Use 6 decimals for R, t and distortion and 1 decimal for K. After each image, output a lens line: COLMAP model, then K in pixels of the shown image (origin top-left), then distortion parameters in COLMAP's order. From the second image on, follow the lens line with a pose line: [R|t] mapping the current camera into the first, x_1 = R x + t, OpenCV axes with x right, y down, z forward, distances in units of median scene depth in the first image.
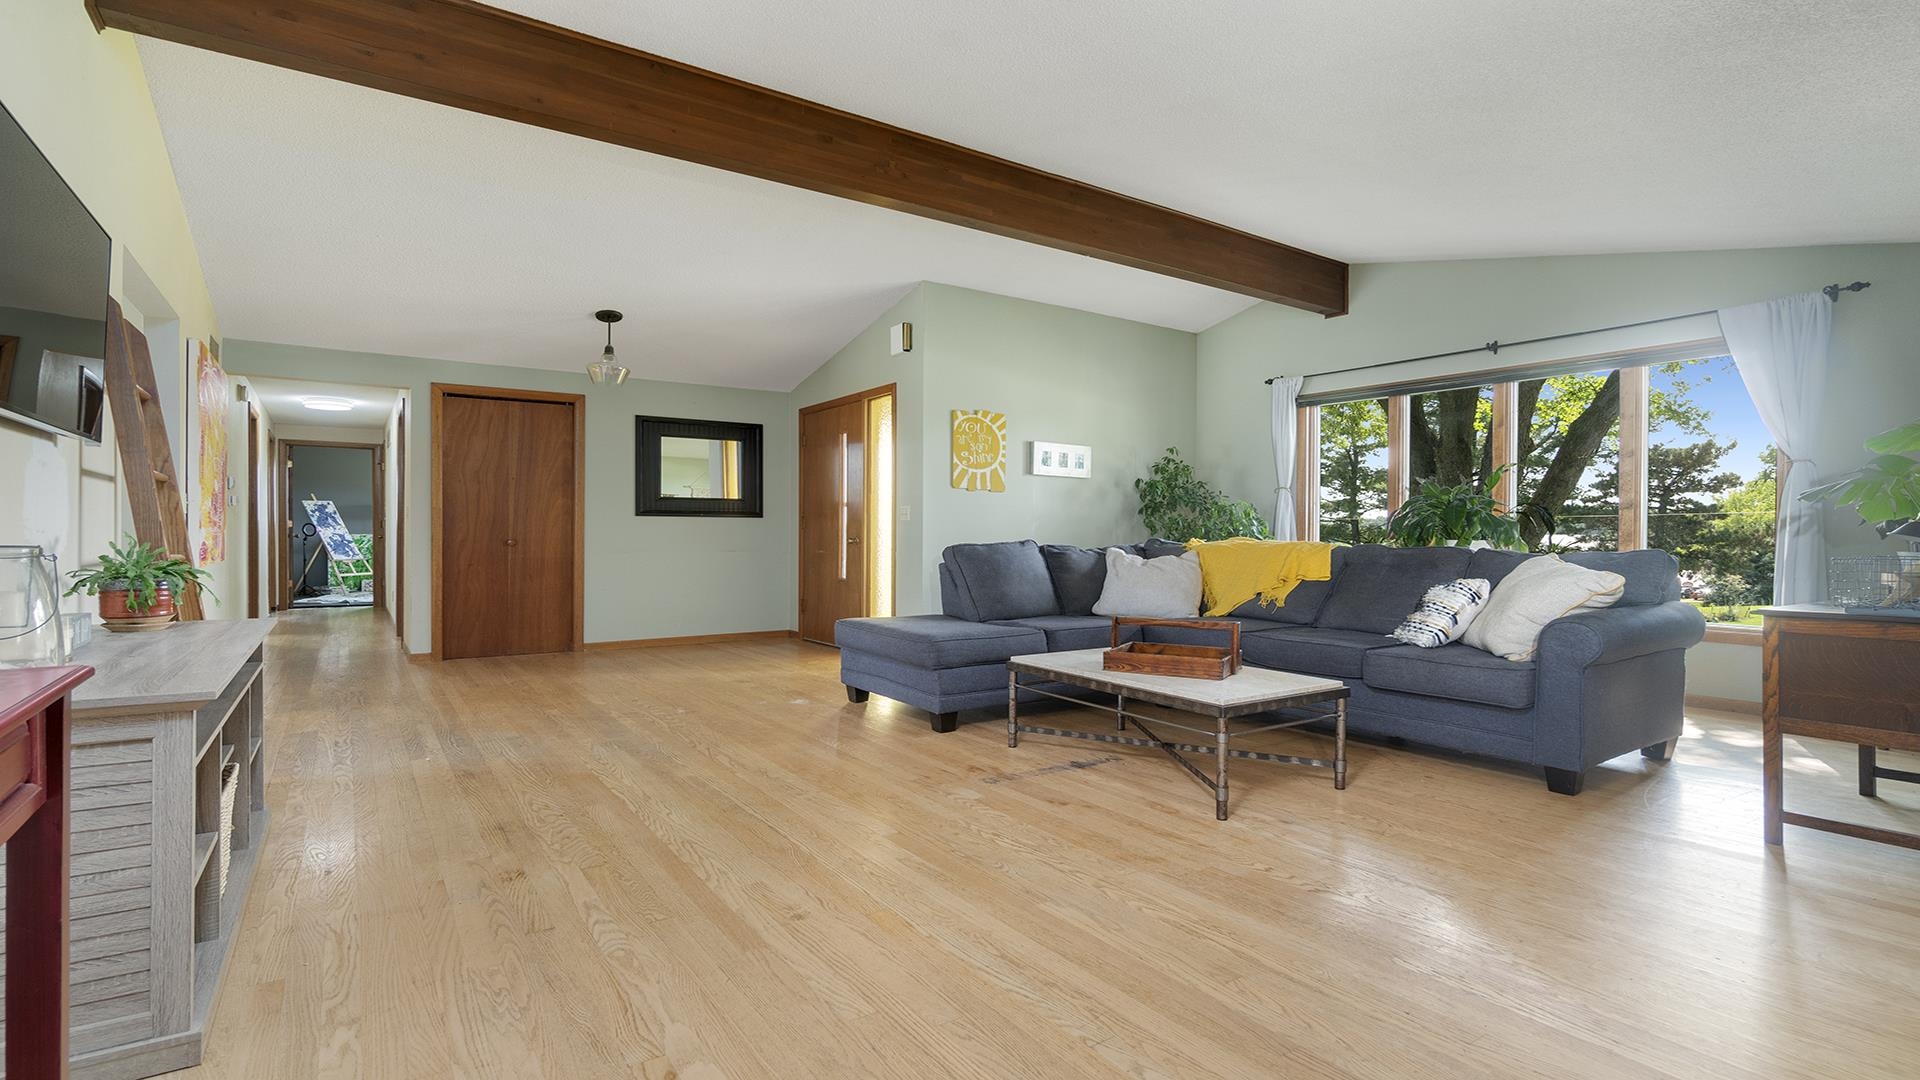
lens RADIAL K [[886.0, 0, 956.5], [0, 886.0, 538.5], [0, 0, 1]] dist [0.001248, 0.000235]
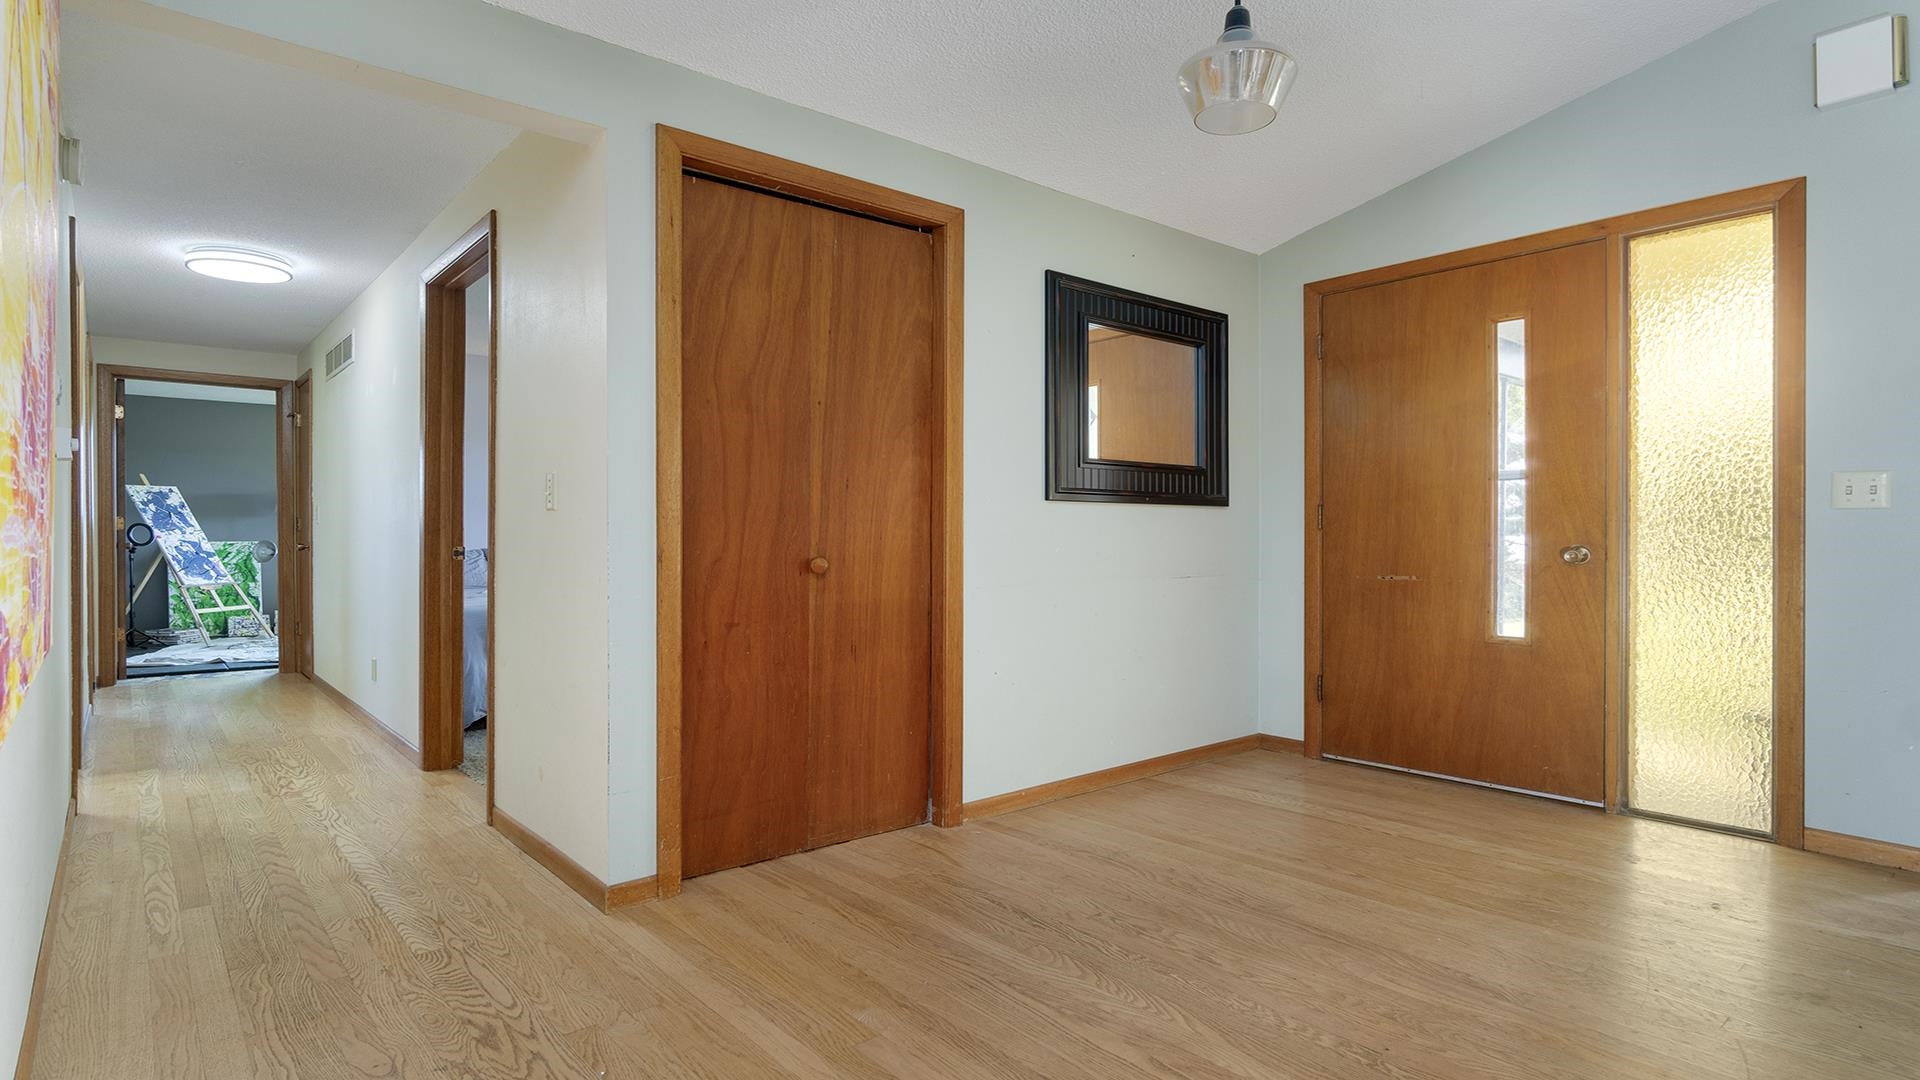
lens RADIAL K [[964.9, 0, 962.2], [0, 964.9, 539.1], [0, 0, 1]] dist [-0.003683, -0.000629]
pose [[0.993153, -0.002716, 0.116786, -0.424974], [0.003160, 0.999988, -0.003615, -0.004246], [-0.116775, 0.003959, 0.993151, 0.490531]]
